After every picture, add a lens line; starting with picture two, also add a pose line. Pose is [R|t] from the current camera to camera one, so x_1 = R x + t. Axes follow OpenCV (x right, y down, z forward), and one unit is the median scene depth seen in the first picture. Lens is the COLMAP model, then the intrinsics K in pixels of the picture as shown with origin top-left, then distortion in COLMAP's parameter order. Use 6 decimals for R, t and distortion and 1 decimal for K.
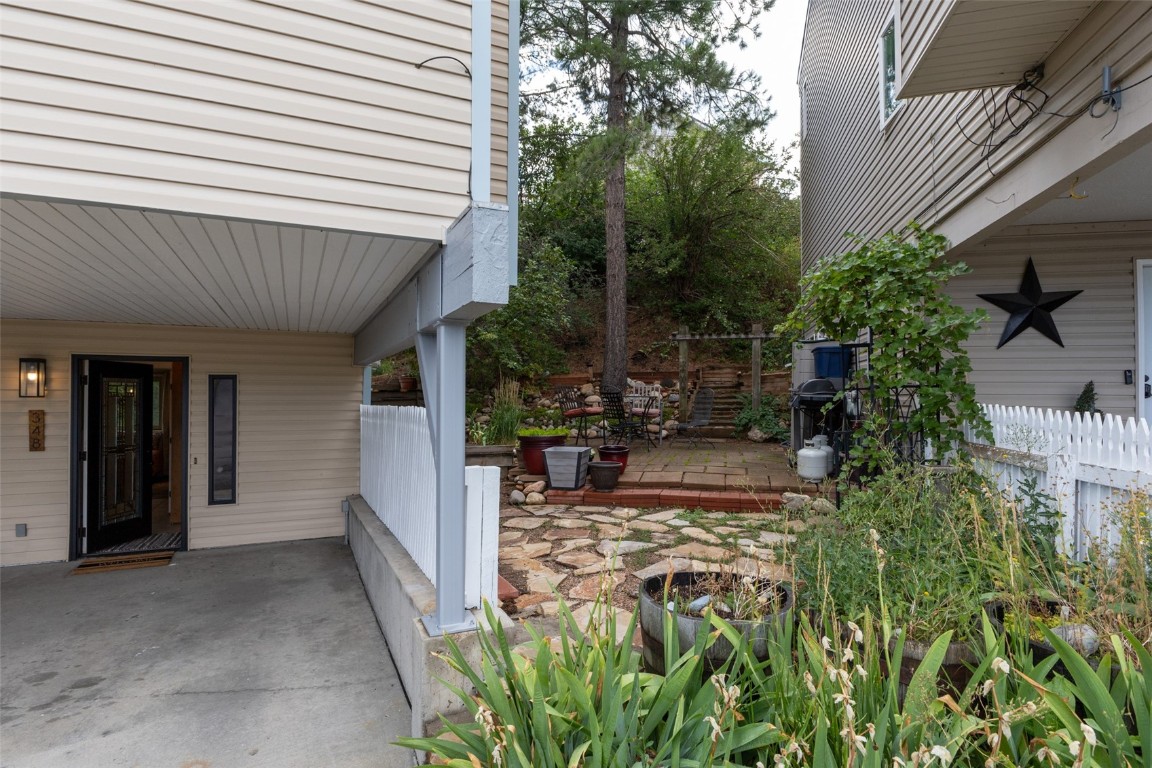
lens RADIAL K [[630.9, 0, 576.0], [0, 630.9, 384.0], [0, 0, 1]] dist [-0.000523, 0.000043]
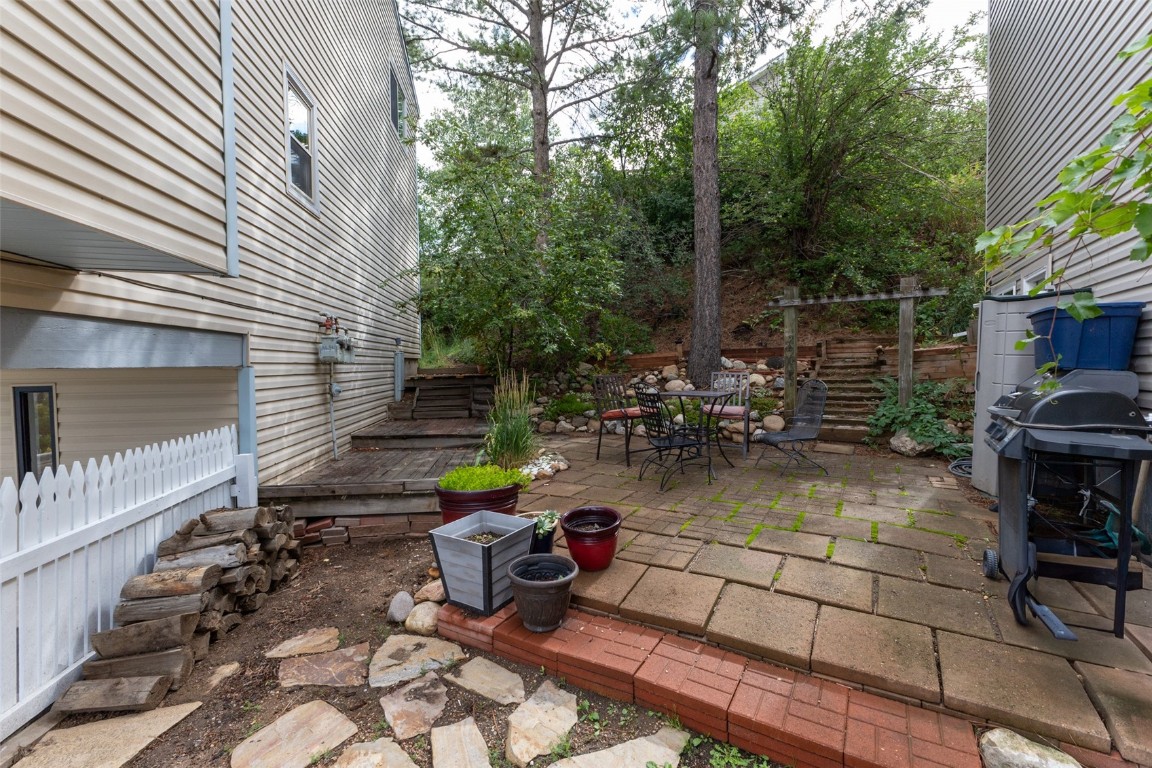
lens RADIAL K [[509.2, 0, 572.9], [0, 509.2, 378.2], [0, 0, 1]] dist [0.016328, -0.000325]
pose [[0.955039, -0.006168, -0.296416, 0.093468], [0.022151, 0.998474, 0.050593, -0.019943], [0.295652, -0.054885, 0.953718, 0.319173]]
